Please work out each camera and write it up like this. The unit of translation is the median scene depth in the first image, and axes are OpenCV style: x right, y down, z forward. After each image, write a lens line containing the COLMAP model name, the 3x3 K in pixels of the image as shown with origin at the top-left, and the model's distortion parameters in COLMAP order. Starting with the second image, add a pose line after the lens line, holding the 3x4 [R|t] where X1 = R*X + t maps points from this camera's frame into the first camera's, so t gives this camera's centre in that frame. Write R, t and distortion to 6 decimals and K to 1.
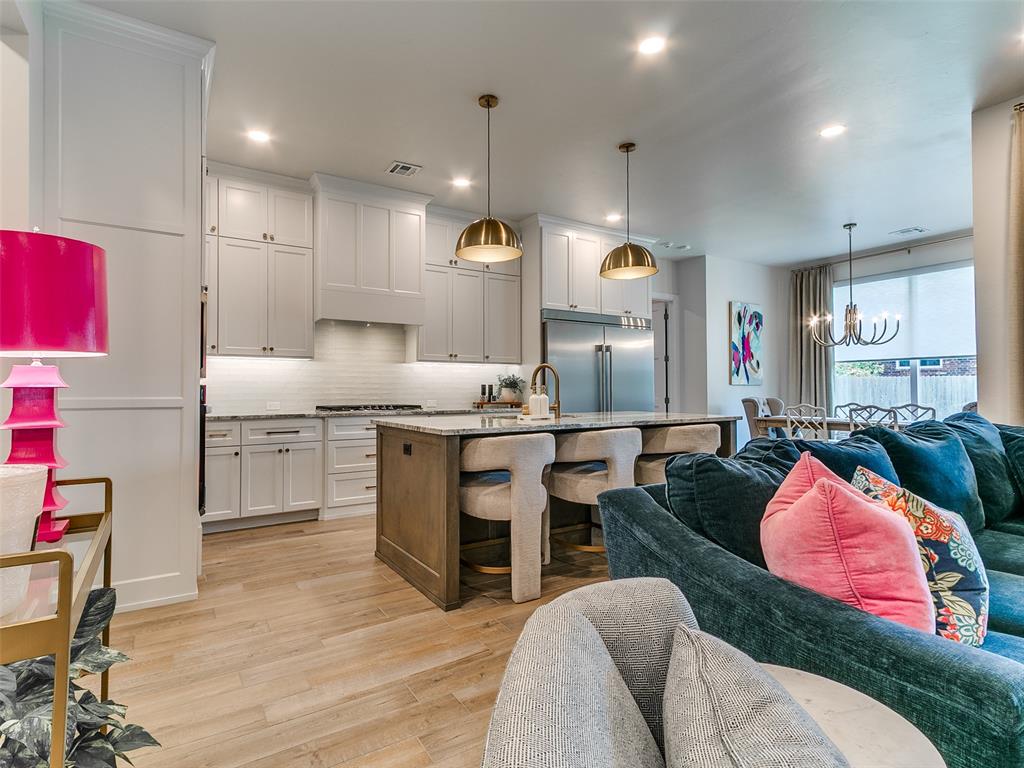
lens RADIAL K [[546.5, 0, 509.3], [0, 546.5, 382.7], [0, 0, 1]] dist [0.022886, 0.000763]
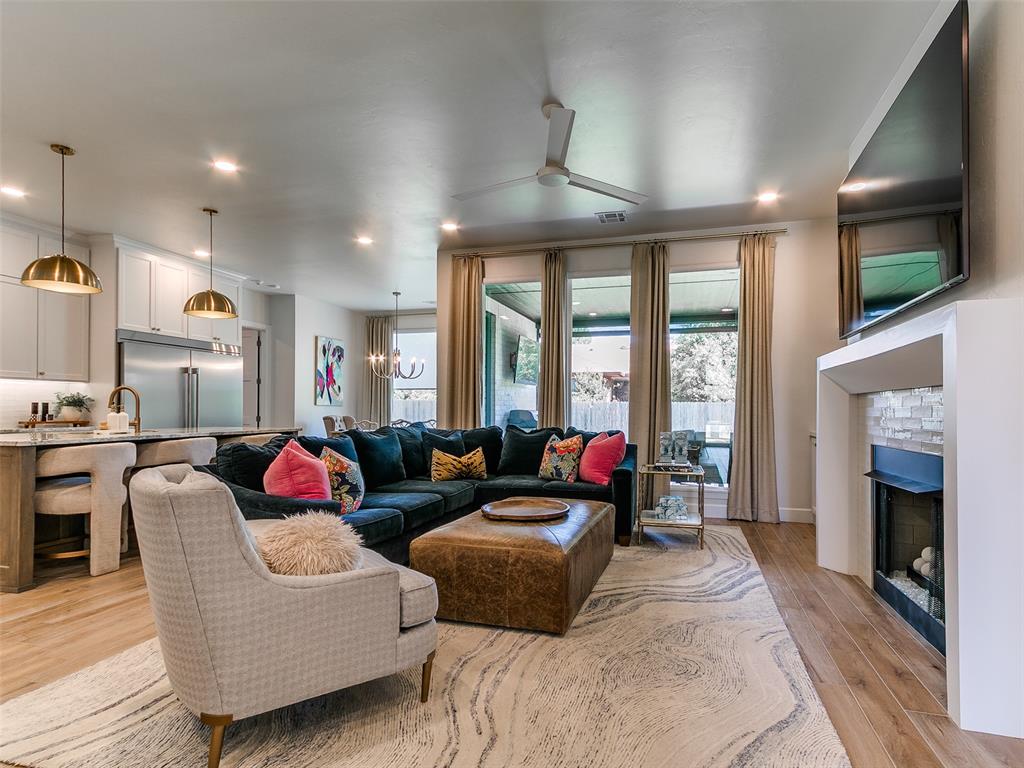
lens RADIAL K [[546.5, 0, 543.4], [0, 546.5, 403.5], [0, 0, 1]] dist [0.022886, 0.000763]
pose [[0.745430, 0.012385, 0.666469, -0.035165], [-0.013920, 0.999899, -0.003012, -0.004165], [-0.666438, -0.007032, 0.745527, -0.298791]]
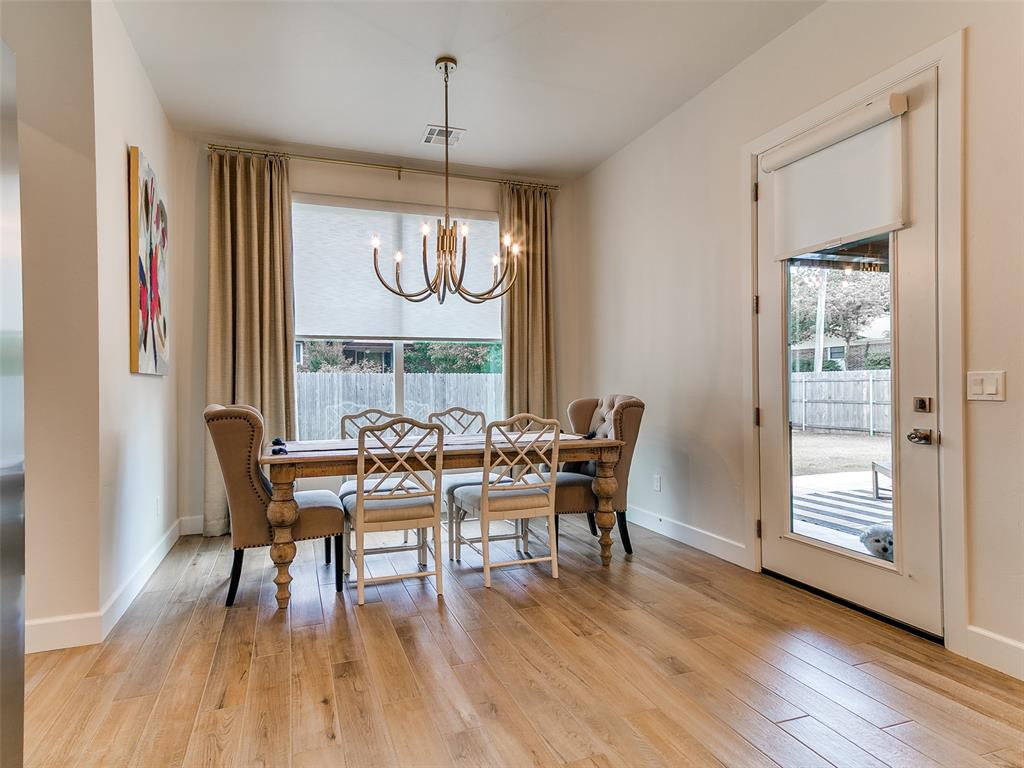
lens RADIAL K [[546.5, 0, 507.2], [0, 546.5, 386.3], [0, 0, 1]] dist [0.022886, 0.000763]
pose [[0.255477, -0.000764, 0.966815, 0.142841], [-0.004514, 0.999988, 0.001983, 0.013481], [-0.966804, -0.004871, 0.255471, 0.846443]]
